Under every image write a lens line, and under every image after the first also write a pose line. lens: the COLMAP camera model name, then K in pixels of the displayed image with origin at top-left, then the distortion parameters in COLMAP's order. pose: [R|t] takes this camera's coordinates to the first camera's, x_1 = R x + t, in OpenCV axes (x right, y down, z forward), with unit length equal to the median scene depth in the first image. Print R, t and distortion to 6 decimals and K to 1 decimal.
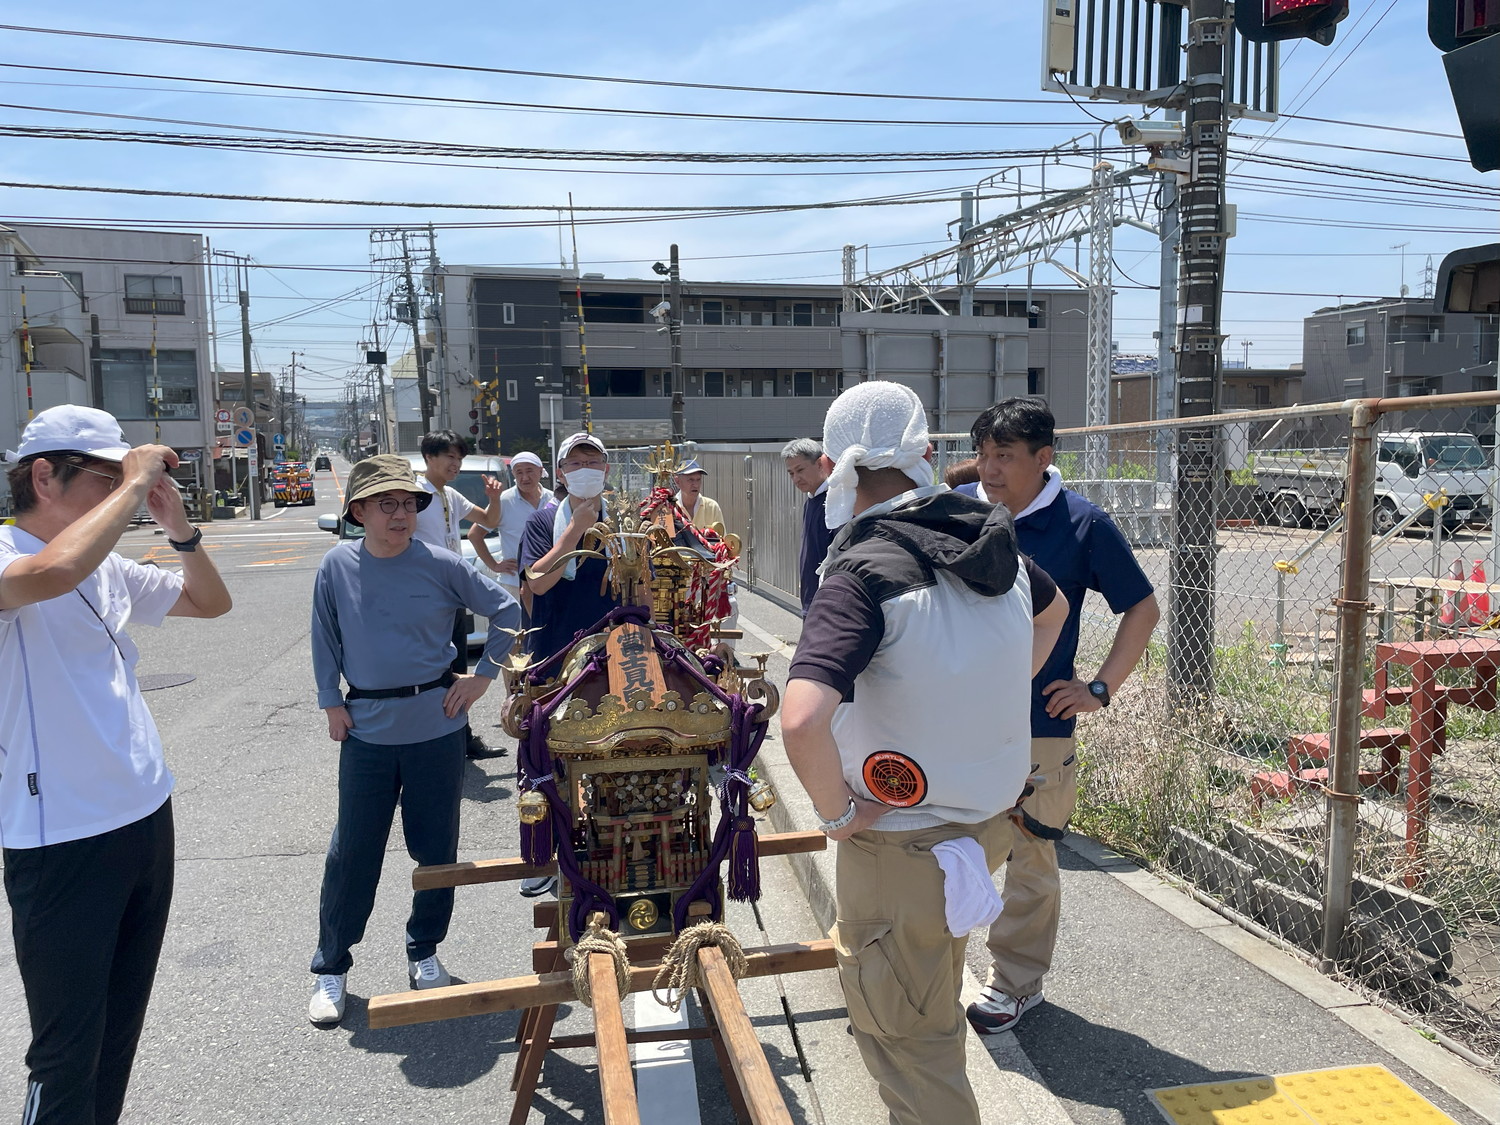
lens RADIAL K [[1156.0, 0, 748.9], [0, 1156.0, 562.5], [0, 0, 1]] dist [0.062975, -0.097036]
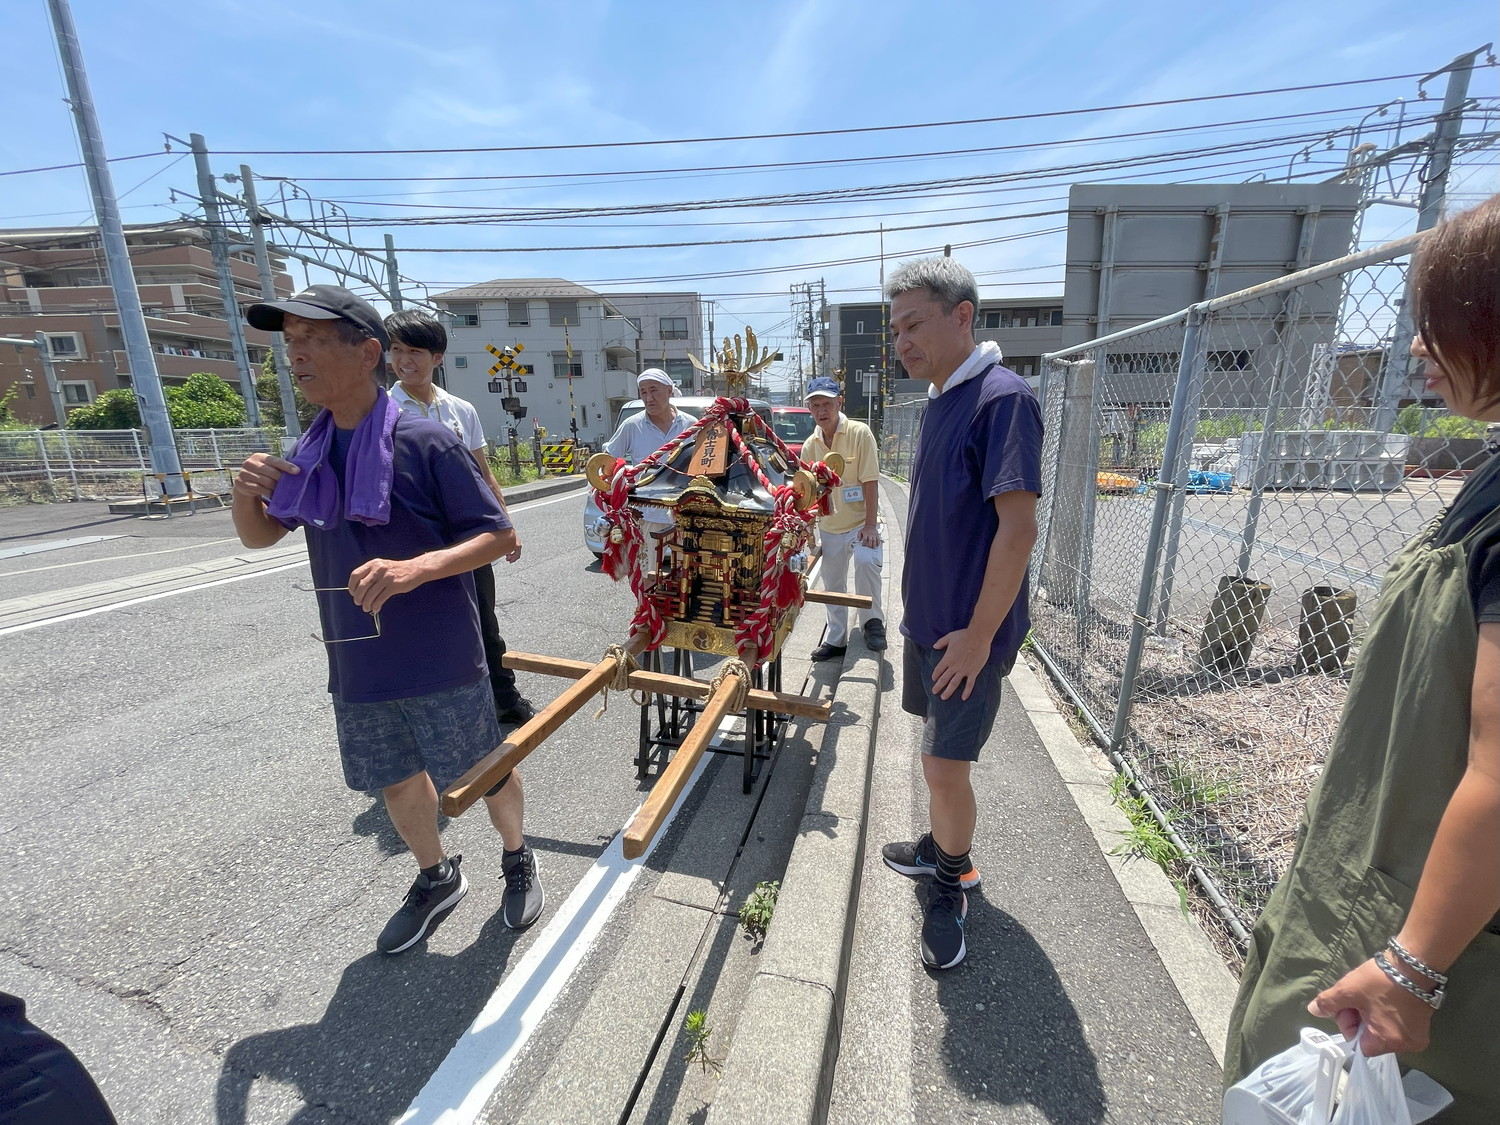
lens RADIAL K [[606.5, 0, 748.6], [0, 606.5, 560.5], [0, 0, 1]] dist [-0.001830, -0.000207]
pose [[0.916864, 0.091966, -0.388462, 0.021414], [-0.039135, 0.989122, 0.141799, -0.005724], [0.397277, -0.114808, 0.910489, 0.179223]]
